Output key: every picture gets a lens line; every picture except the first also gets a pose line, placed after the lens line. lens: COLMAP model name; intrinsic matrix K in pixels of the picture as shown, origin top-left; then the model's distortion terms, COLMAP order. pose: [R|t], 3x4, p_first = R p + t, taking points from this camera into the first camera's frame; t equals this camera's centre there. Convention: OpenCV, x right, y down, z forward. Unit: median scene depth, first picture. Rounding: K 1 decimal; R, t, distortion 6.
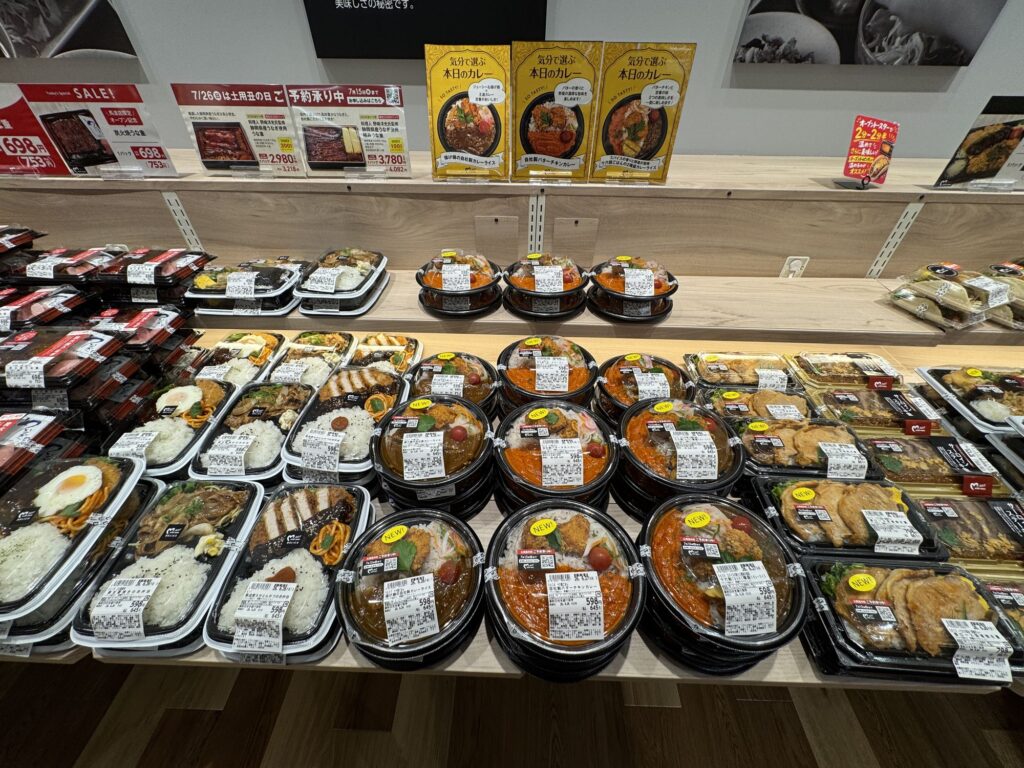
lens RADIAL K [[408.7, 0, 512.7], [0, 408.7, 383.2], [0, 0, 1]] dist [-0.001180, 0.000270]
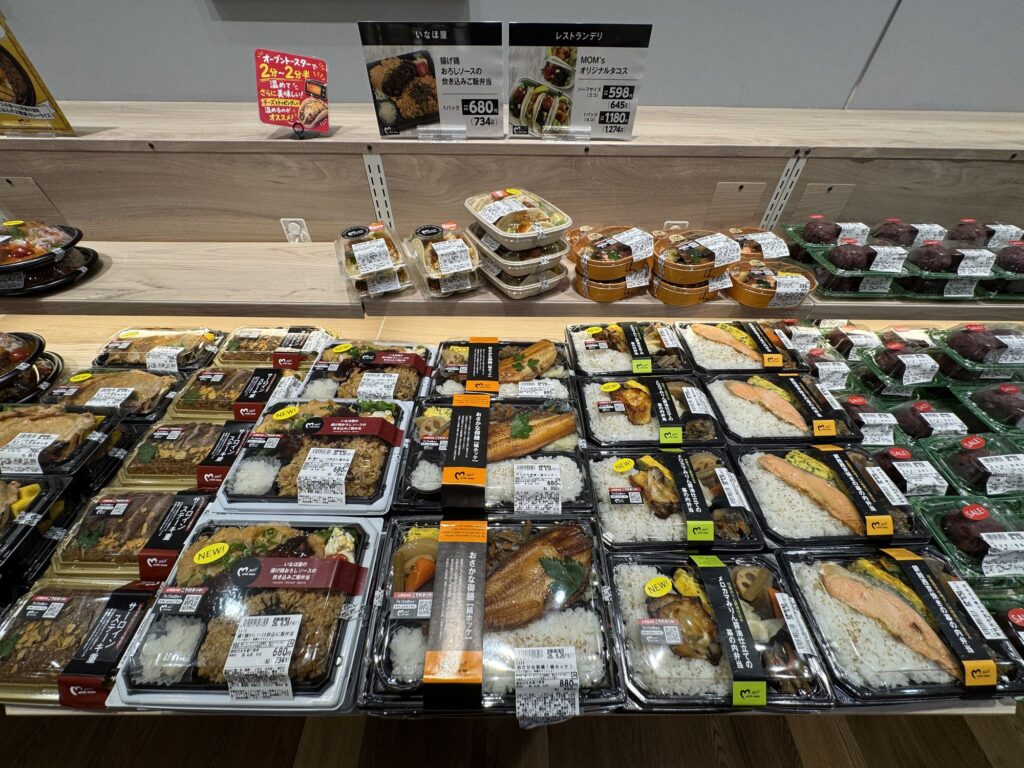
lens RADIAL K [[408.7, 0, 508.2], [0, 408.7, 383.8], [0, 0, 1]] dist [-0.001180, 0.000270]
pose [[0.999805, -0.016055, 0.011511, 1.311214], [0.015172, 0.997212, 0.073057, -0.006926], [-0.012652, -0.072868, 0.997261, 0.080856]]
